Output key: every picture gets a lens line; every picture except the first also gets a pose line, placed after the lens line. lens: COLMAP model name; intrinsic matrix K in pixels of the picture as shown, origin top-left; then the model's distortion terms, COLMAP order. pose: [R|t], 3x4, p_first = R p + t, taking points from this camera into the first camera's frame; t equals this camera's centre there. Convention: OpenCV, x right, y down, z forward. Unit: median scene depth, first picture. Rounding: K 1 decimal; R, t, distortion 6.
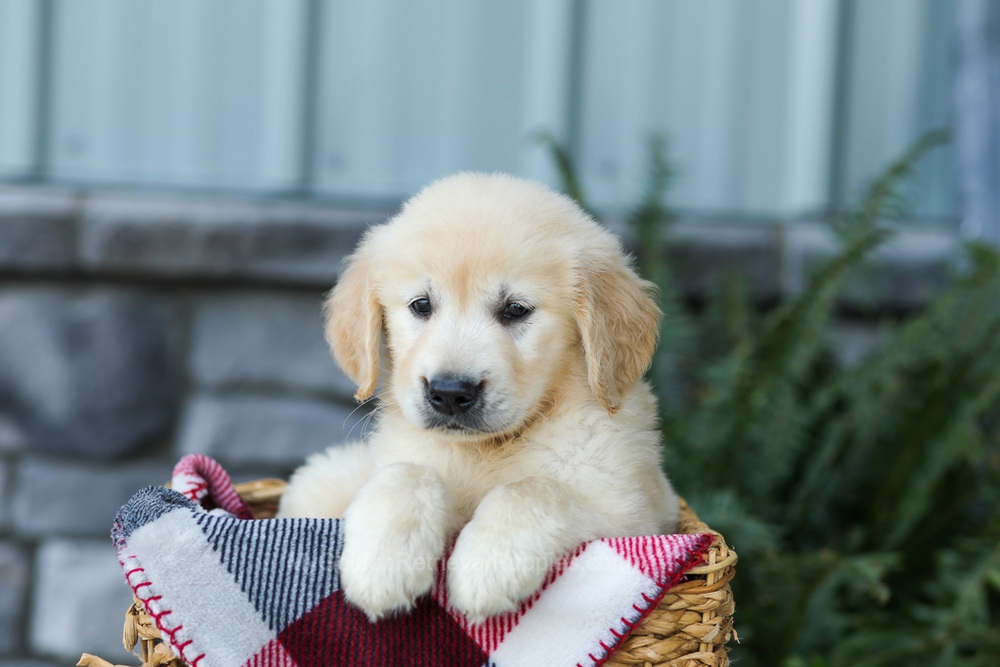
lens RADIAL K [[2657.1, 0, 497.6], [0, 2657.1, 358.2], [0, 0, 1]] dist [0.001422, 0.566107]
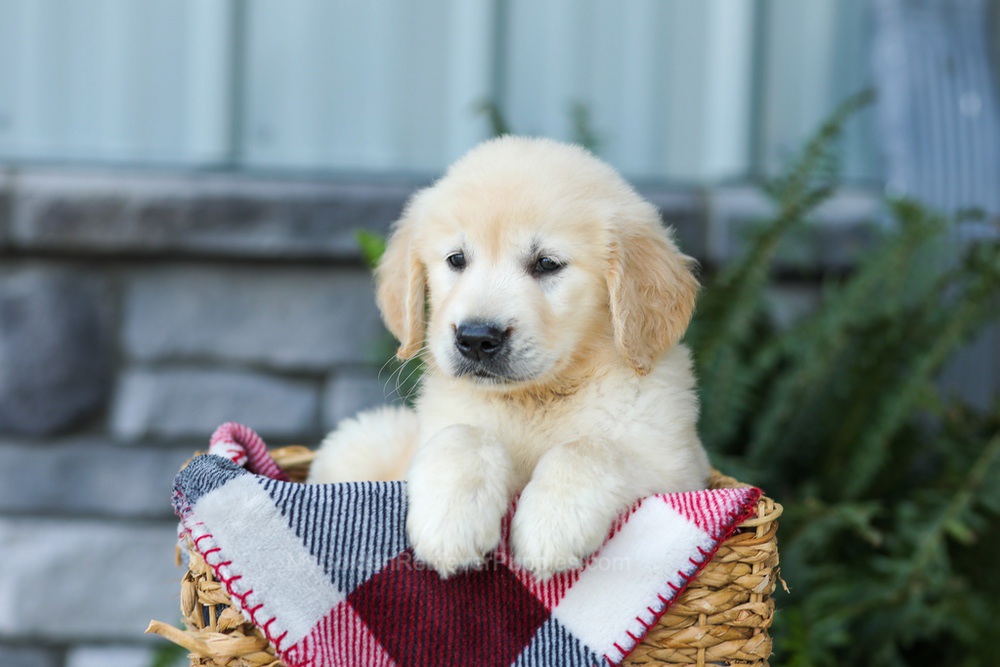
lens RADIAL K [[2647.9, 0, 499.1], [0, 2647.9, 307.8], [0, 0, 1]] dist [0.045882, -0.984262]
pose [[0.997126, -0.019037, 0.073332, -0.095934], [0.019648, 0.999778, -0.007624, 0.002302], [-0.073171, 0.009043, 0.997278, -0.018297]]
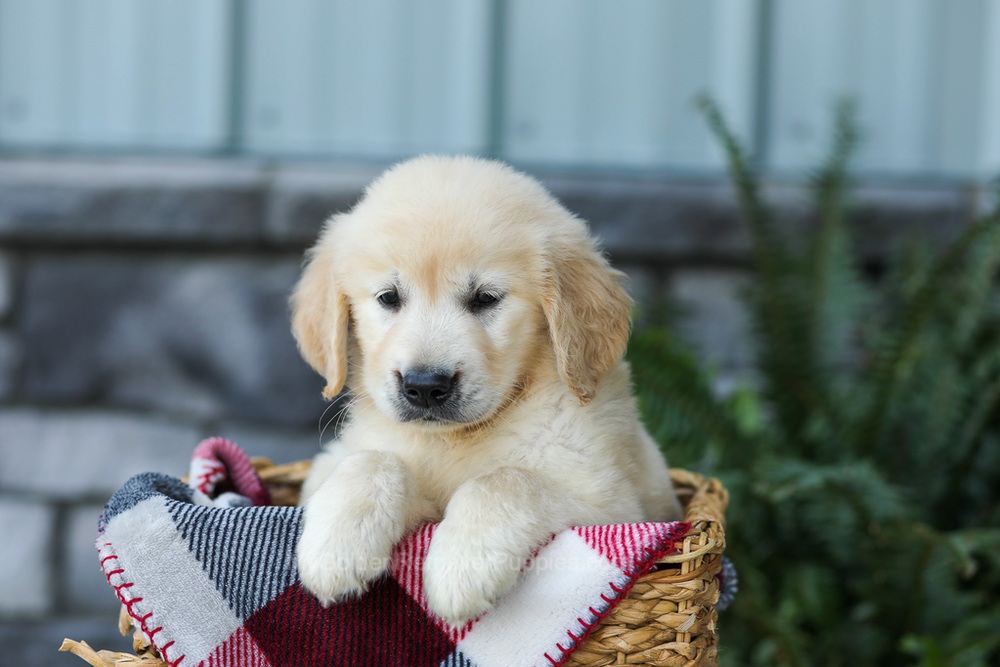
lens RADIAL K [[2669.6, 0, 552.7], [0, 2669.6, 334.7], [0, 0, 1]] dist [-0.057662, 0.069900]
pose [[0.991345, -0.007386, -0.131074, 0.164016], [0.008793, 0.999910, 0.010153, -0.013811], [0.130988, -0.011218, 0.991321, 0.016896]]
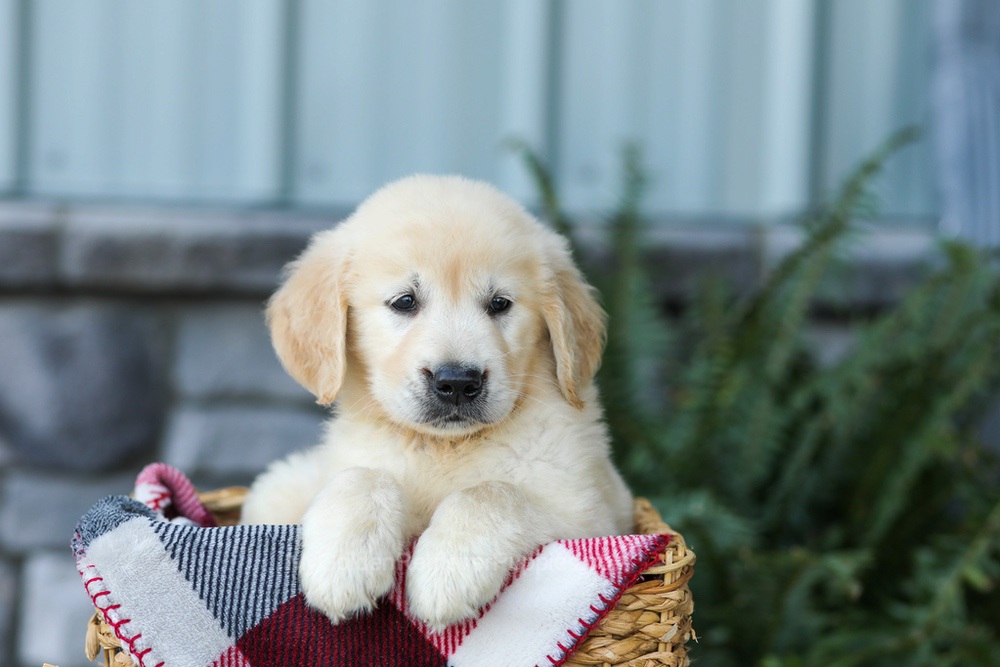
lens RADIAL K [[2657.1, 0, 497.6], [0, 2657.1, 358.2], [0, 0, 1]] dist [0.001422, 0.566107]
pose [[0.999850, -0.016829, -0.004119, 0.021710], [0.016814, 0.999852, -0.003590, 0.002263], [0.004179, 0.003520, 0.999985, -0.004579]]
